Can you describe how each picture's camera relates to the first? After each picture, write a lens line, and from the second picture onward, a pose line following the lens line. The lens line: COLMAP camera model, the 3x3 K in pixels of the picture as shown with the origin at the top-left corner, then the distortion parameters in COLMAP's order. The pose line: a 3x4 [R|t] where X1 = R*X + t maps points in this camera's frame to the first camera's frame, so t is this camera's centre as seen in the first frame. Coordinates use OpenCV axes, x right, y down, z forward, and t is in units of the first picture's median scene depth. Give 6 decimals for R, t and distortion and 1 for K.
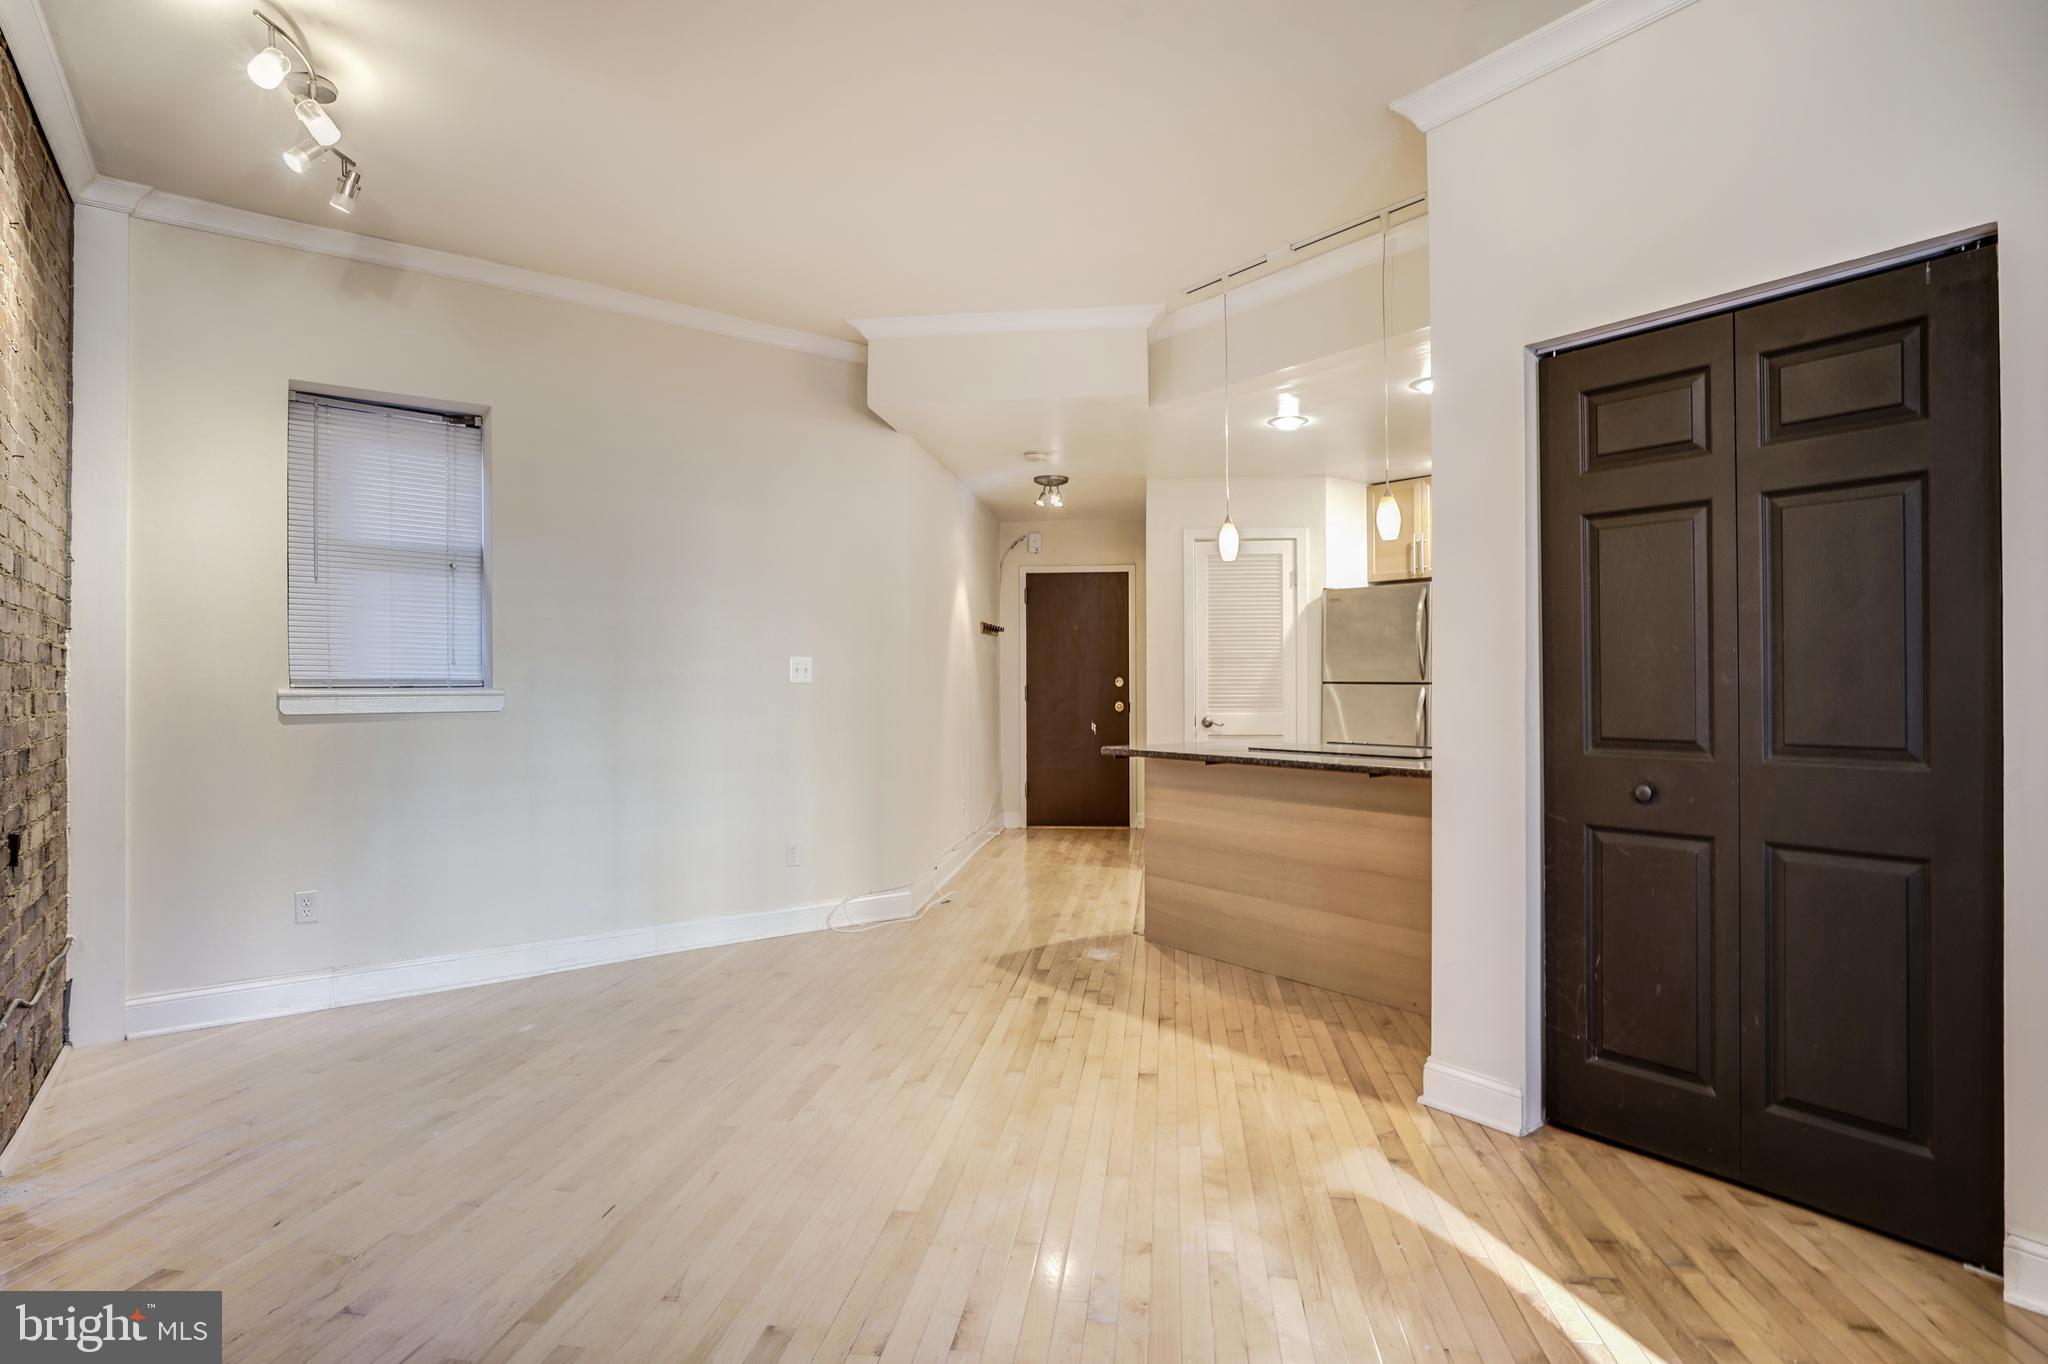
lens RADIAL K [[1041.6, 0, 1016.1], [0, 1041.6, 681.6], [0, 0, 1]] dist [-0.030059, 0.004377]
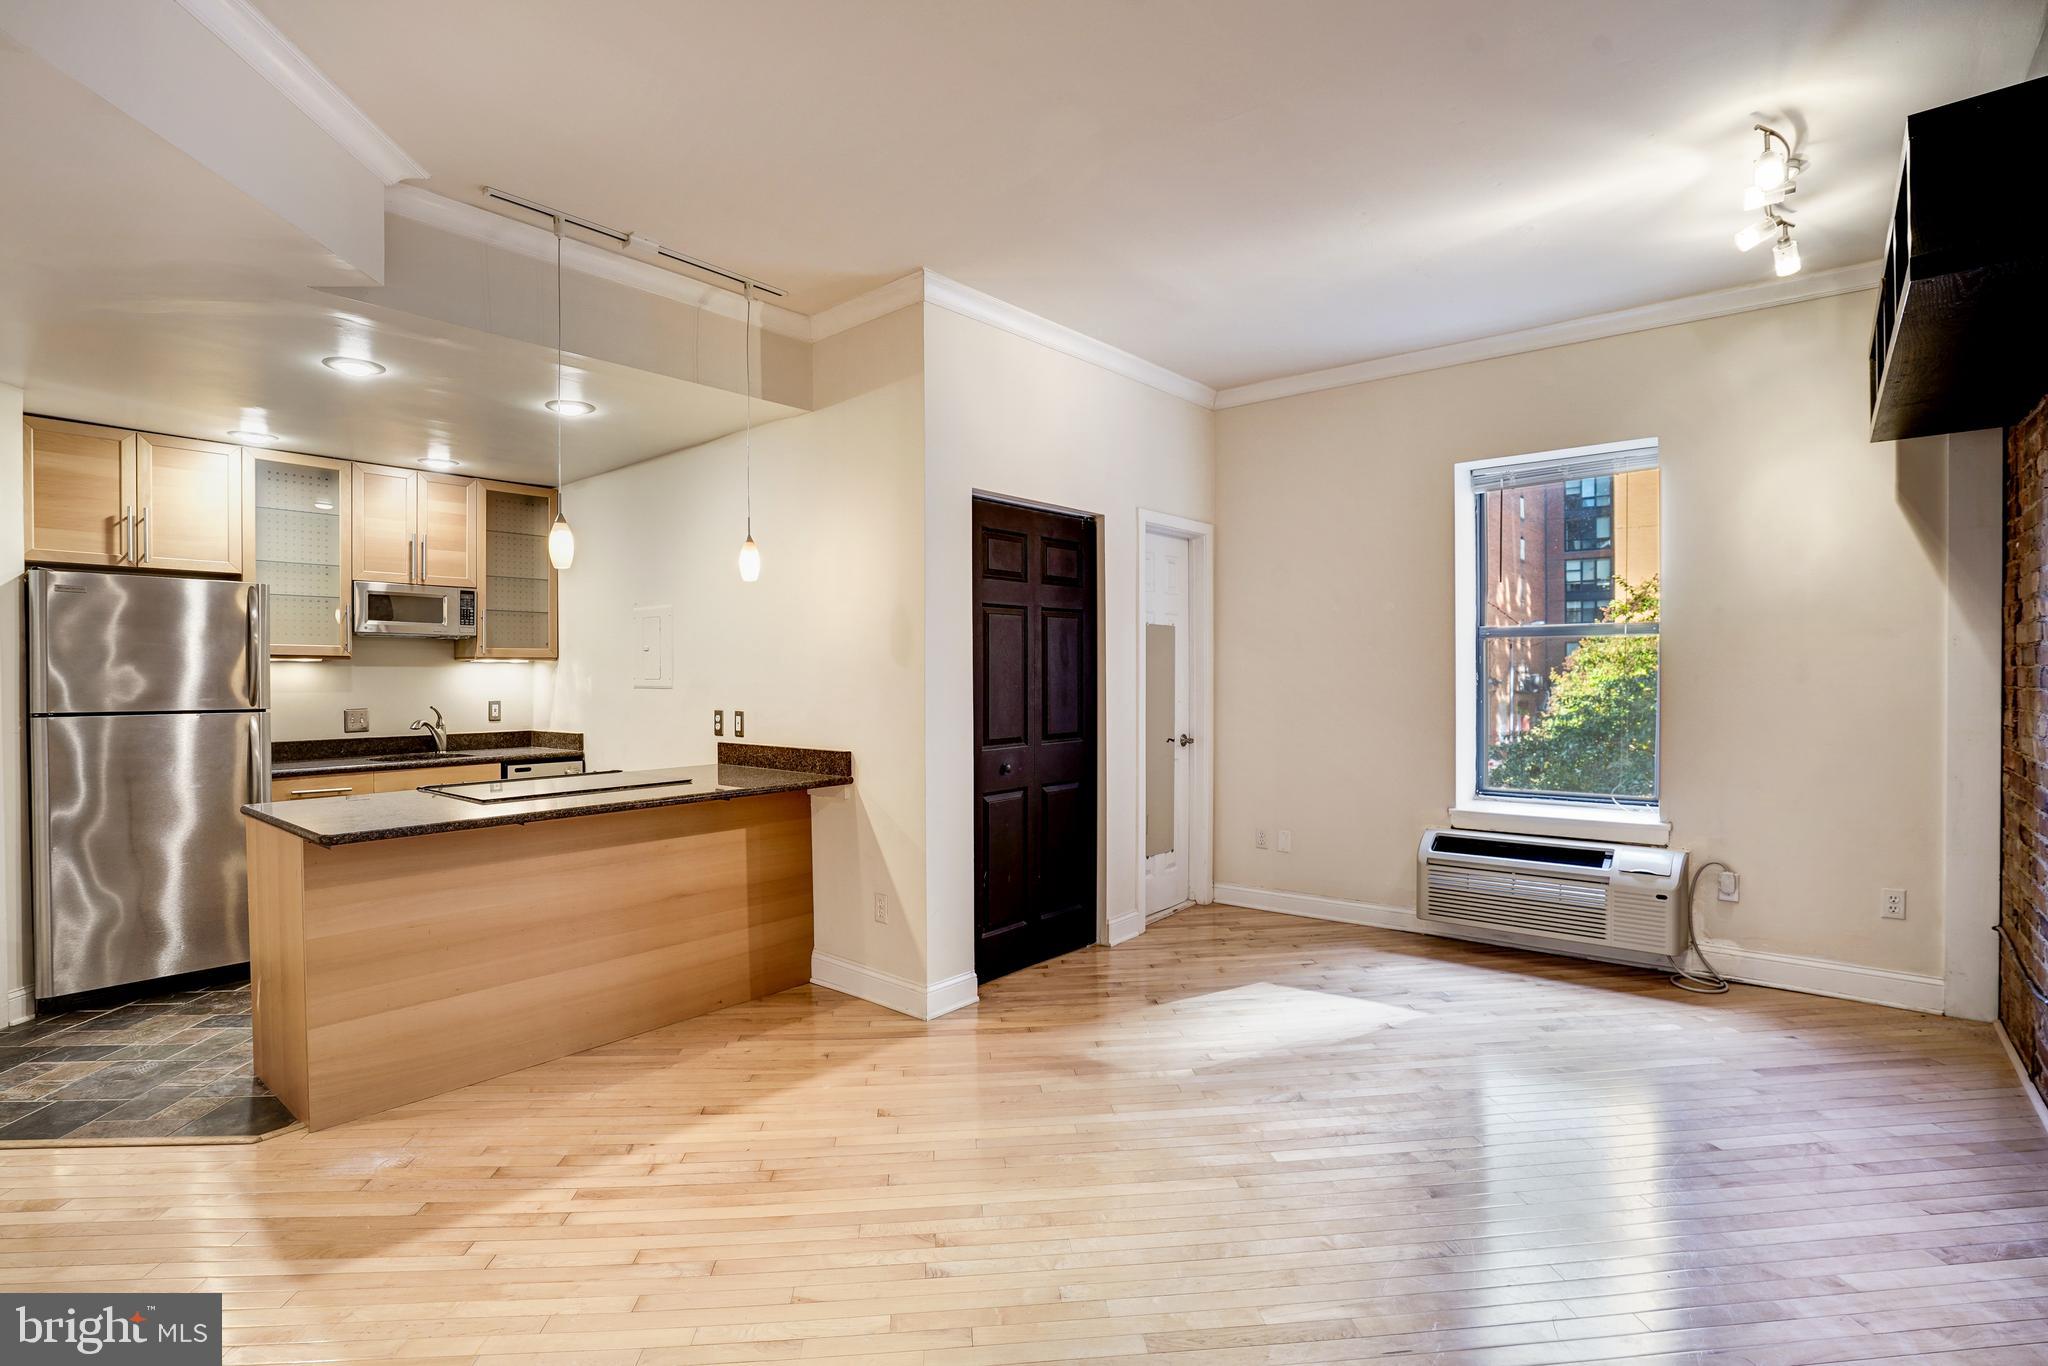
lens RADIAL K [[963.8, 0, 1010.4], [0, 963.8, 685.4], [0, 0, 1]] dist [-0.048905, 0.018387]
pose [[-0.218491, -0.008558, 0.975801, -0.690613], [0.005301, 0.999936, 0.009956, -0.034694], [-0.975825, 0.007348, -0.218432, 0.941229]]
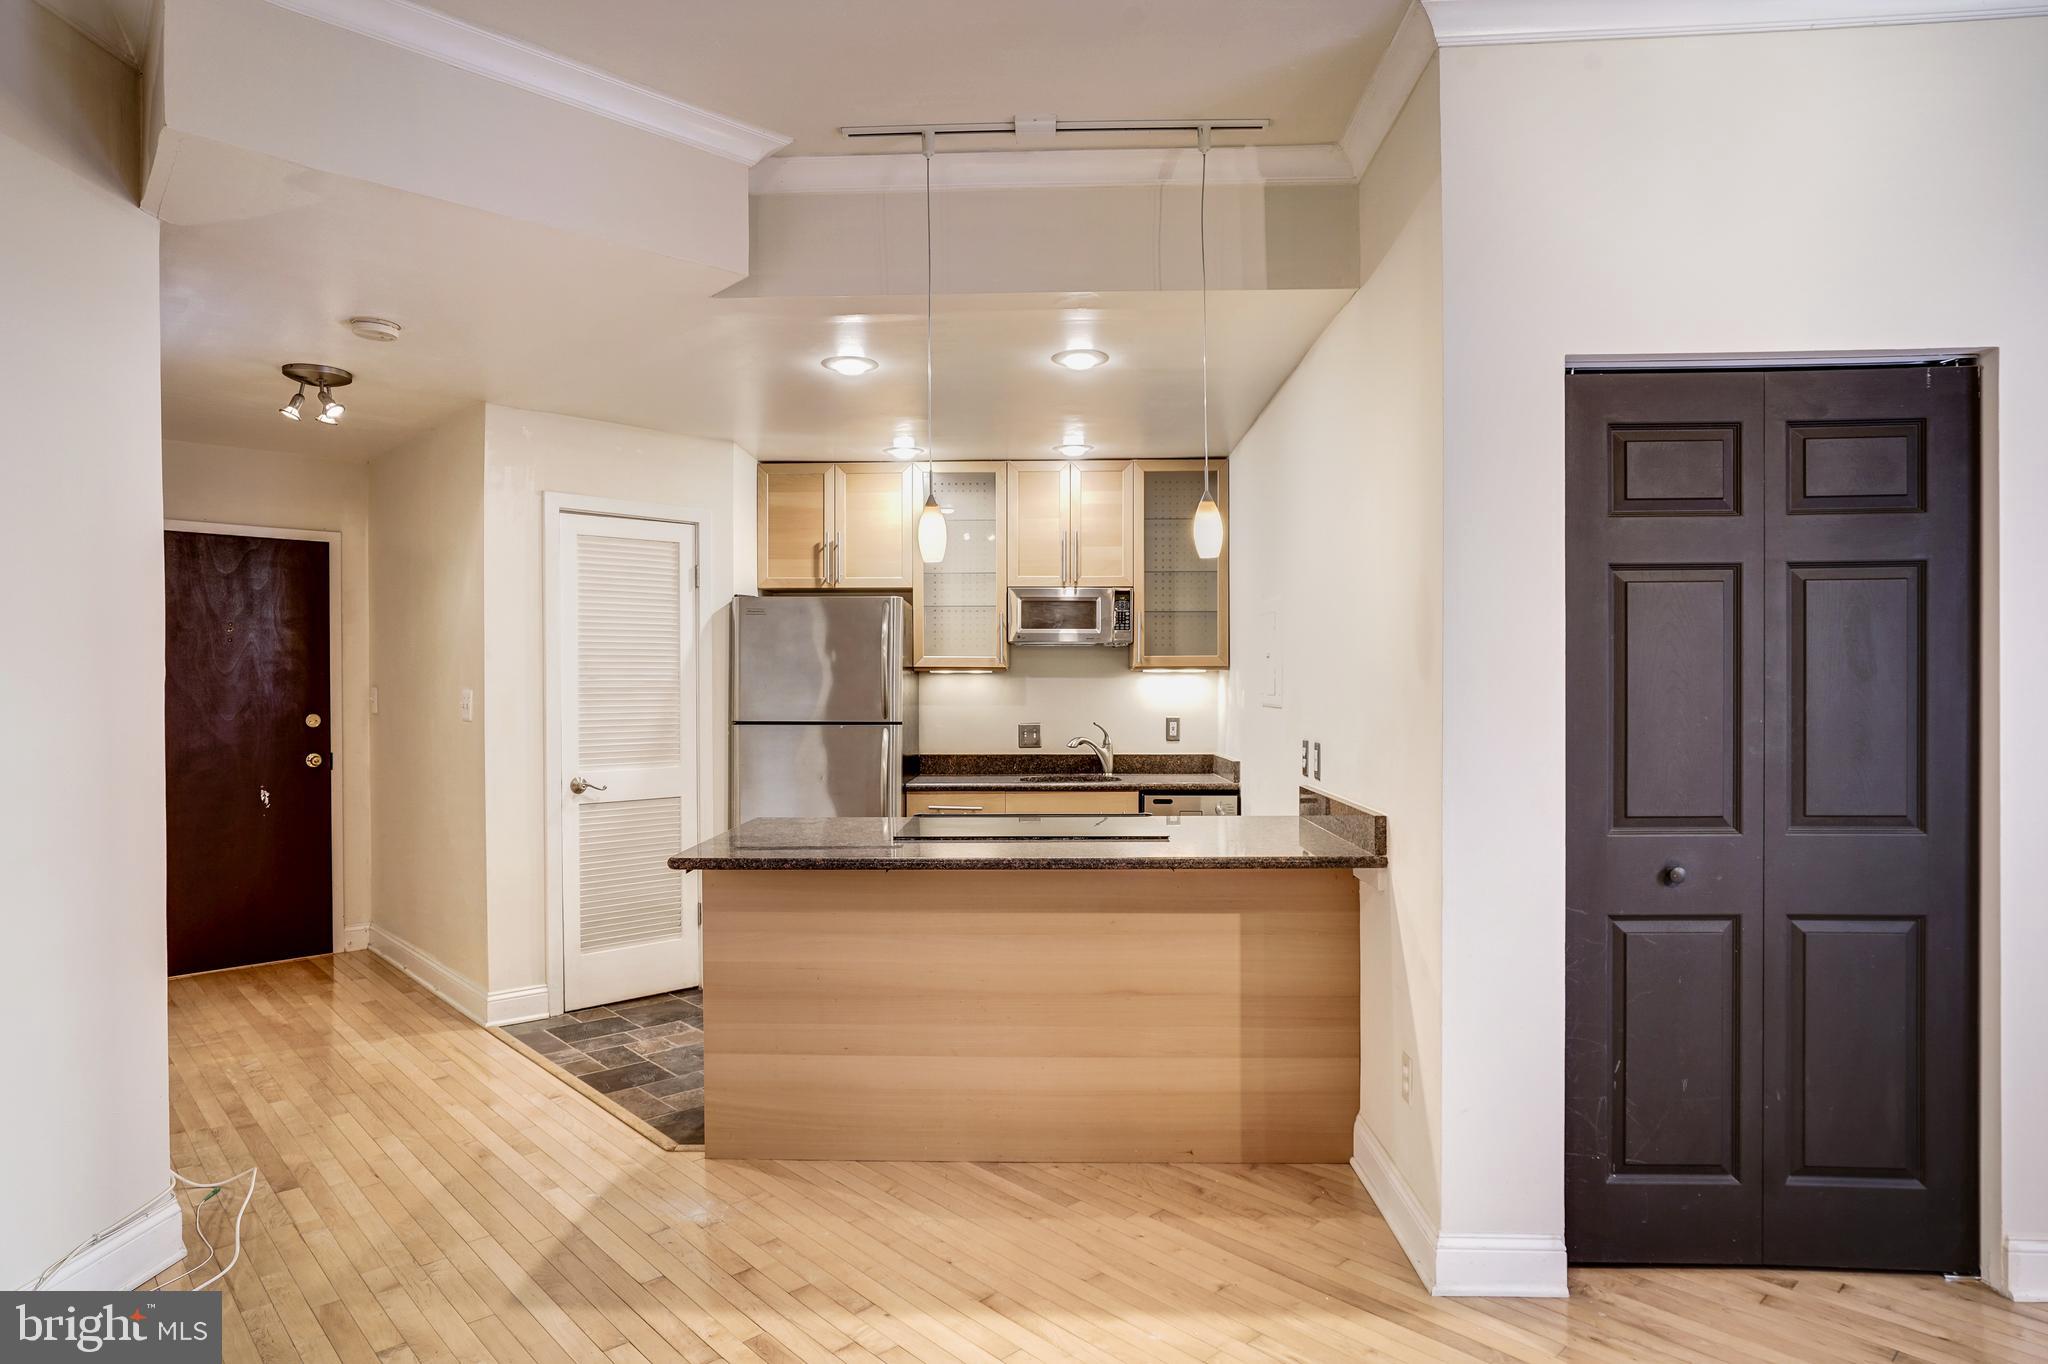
lens RADIAL K [[1175.3, 0, 1009.9], [0, 1175.3, 688.8], [0, 0, 1]] dist [-0.023988, 0.013383]
pose [[0.631187, -0.002918, 0.775625, -0.398325], [0.001945, 0.999996, 0.002179, -0.042647], [-0.775628, 0.000133, 0.631190, 0.559485]]
